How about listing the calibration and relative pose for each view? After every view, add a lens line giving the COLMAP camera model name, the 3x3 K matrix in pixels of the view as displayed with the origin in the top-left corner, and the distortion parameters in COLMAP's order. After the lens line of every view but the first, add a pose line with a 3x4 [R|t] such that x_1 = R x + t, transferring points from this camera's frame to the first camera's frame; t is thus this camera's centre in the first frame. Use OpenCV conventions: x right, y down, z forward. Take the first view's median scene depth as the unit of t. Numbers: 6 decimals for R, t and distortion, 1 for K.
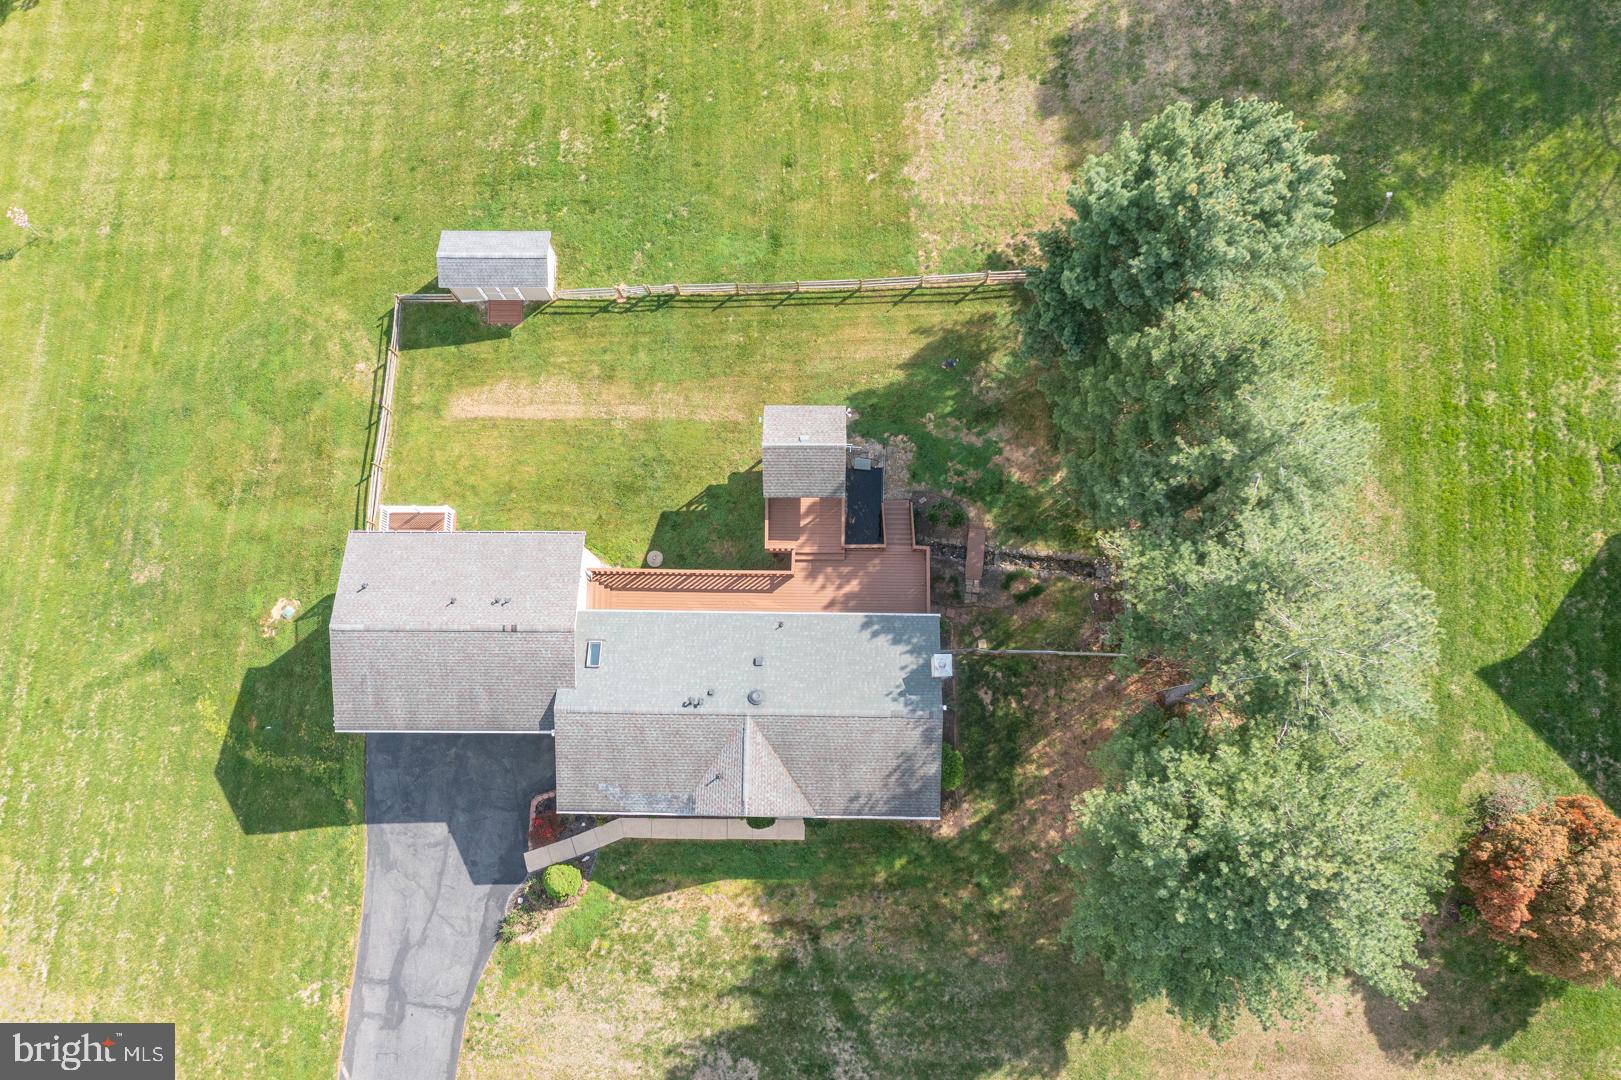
lens RADIAL K [[1306.6, 0, 810.5], [0, 1306.6, 540.0], [0, 0, 1]] dist [-0.016259, 0.018479]
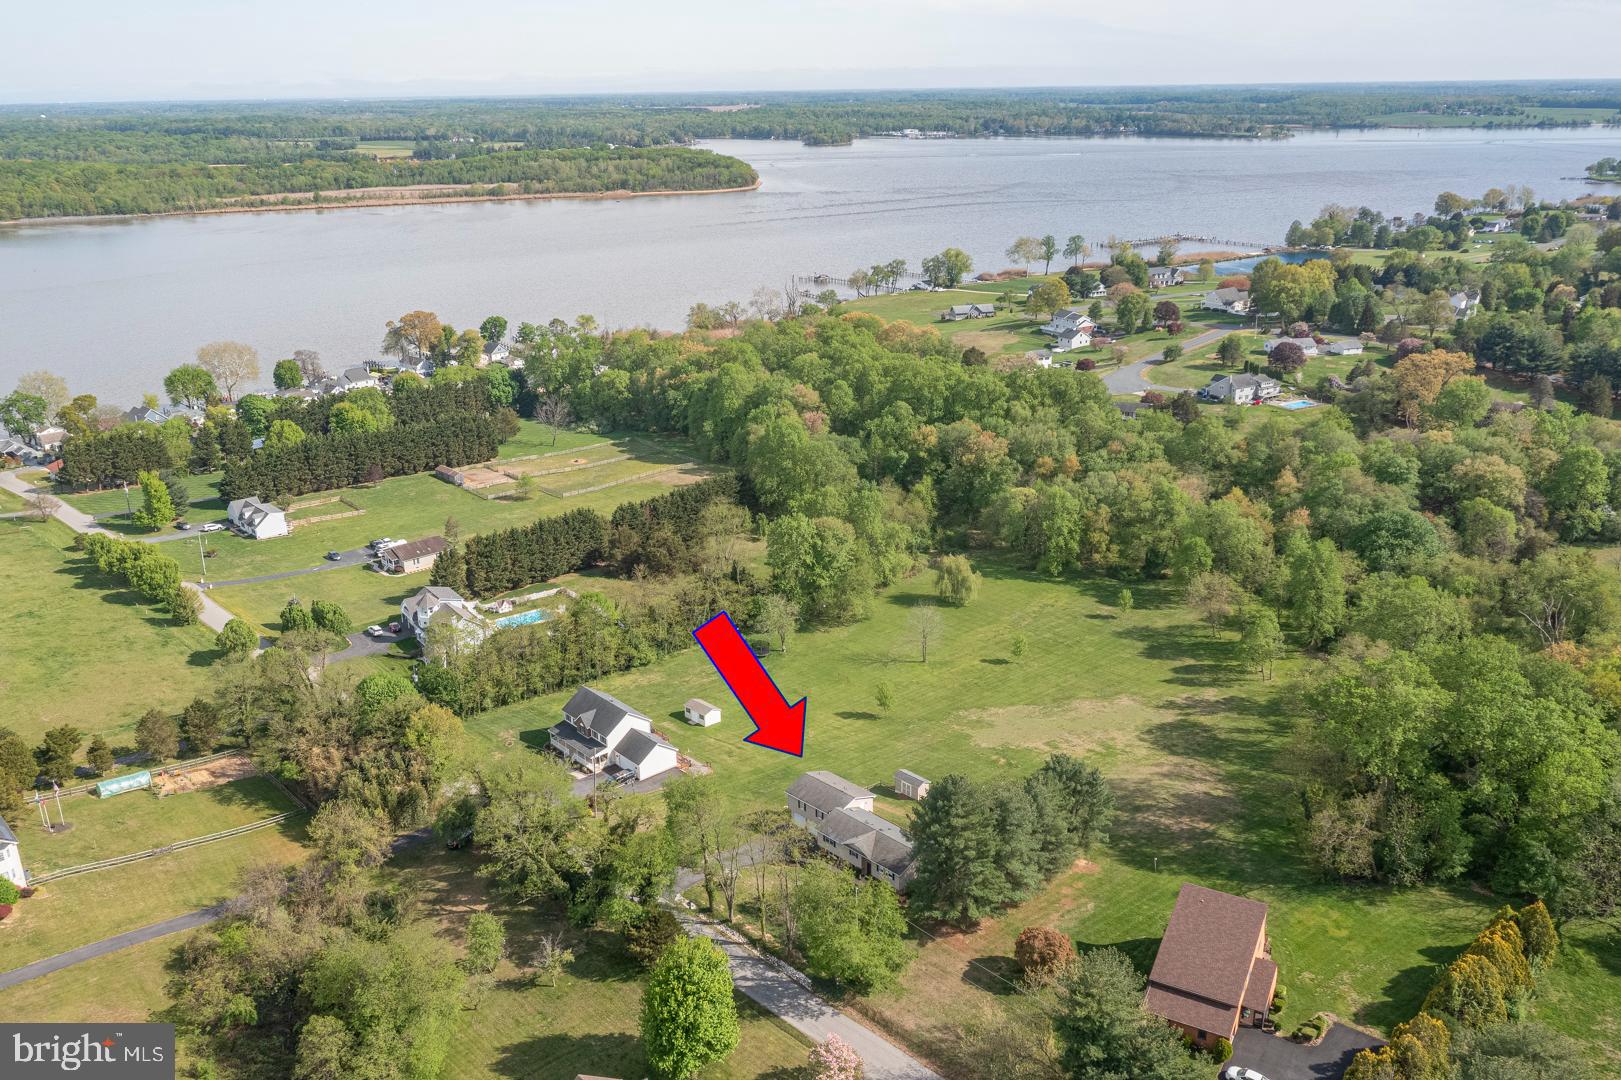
lens RADIAL K [[1306.6, 0, 810.5], [0, 1306.6, 540.0], [0, 0, 1]] dist [-0.016259, 0.018479]
pose [[0.701687, 0.241952, -0.670145, 1.684417], [-0.703778, 0.381975, -0.598992, 1.755524], [0.111051, 0.891938, 0.438308, -1.003163]]
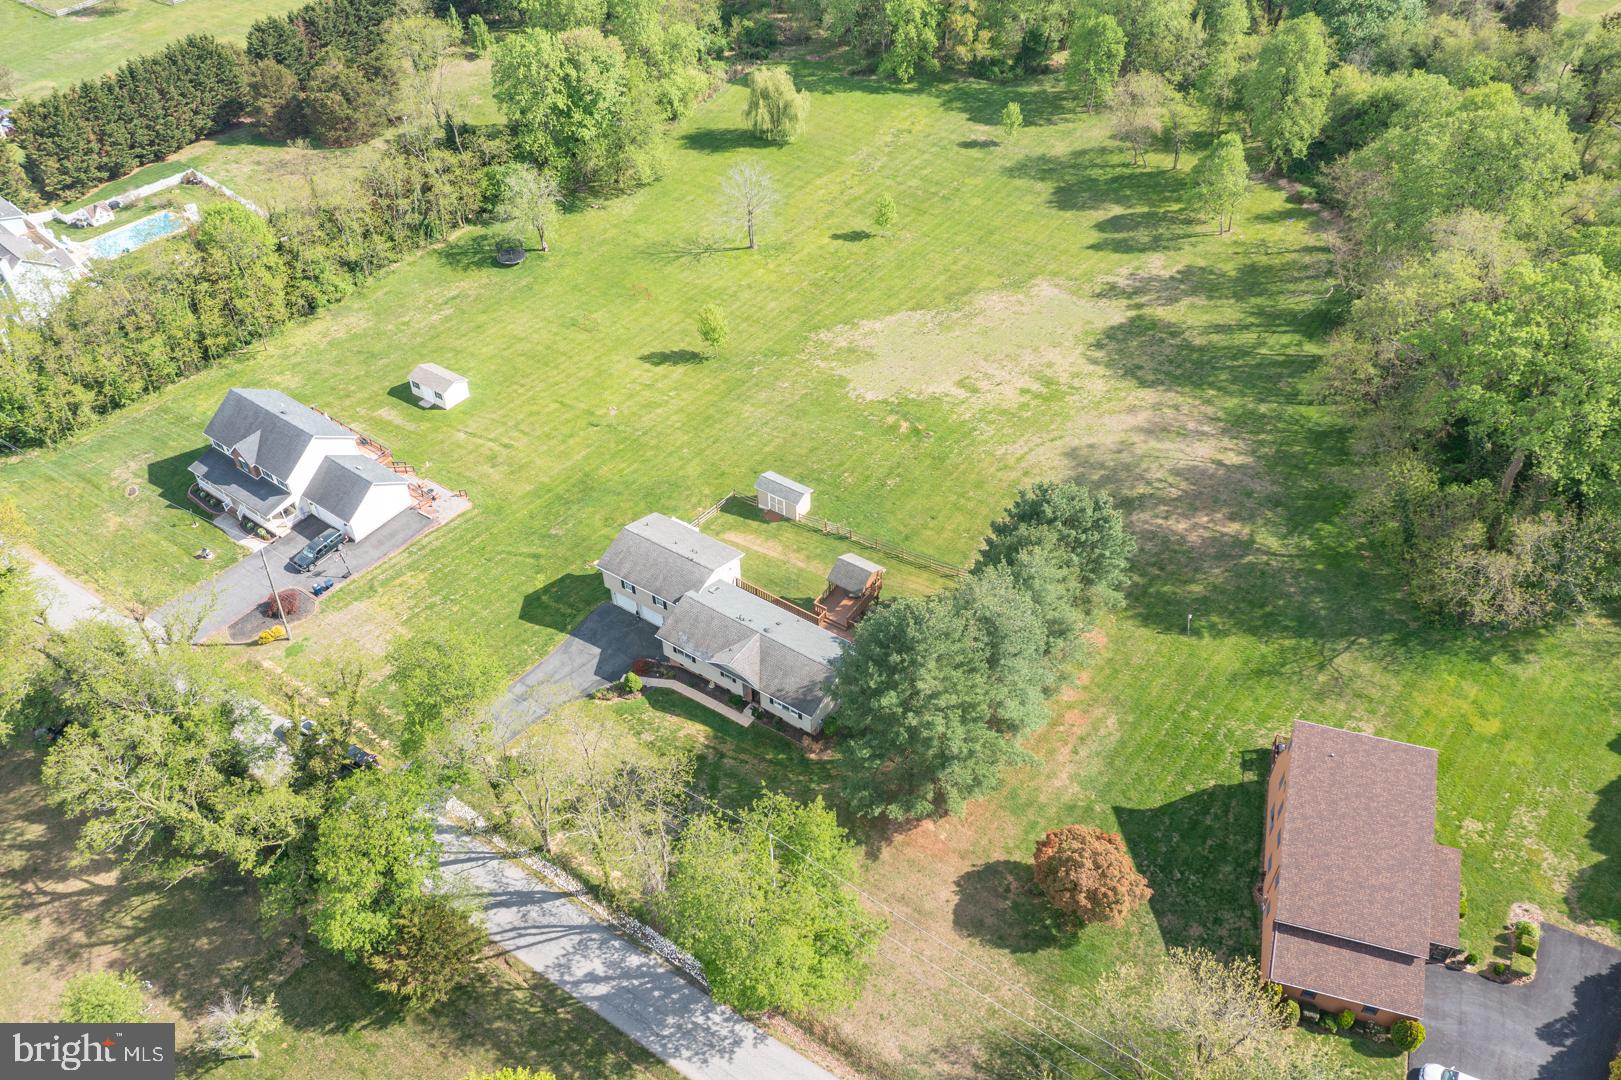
lens RADIAL K [[1306.6, 0, 810.5], [0, 1306.6, 540.0], [0, 0, 1]] dist [-0.016259, 0.018479]
pose [[0.833273, 0.381408, -0.400230, 0.699800], [-0.546366, 0.678751, -0.490695, 0.893586], [0.084501, 0.627555, 0.773973, -0.587710]]
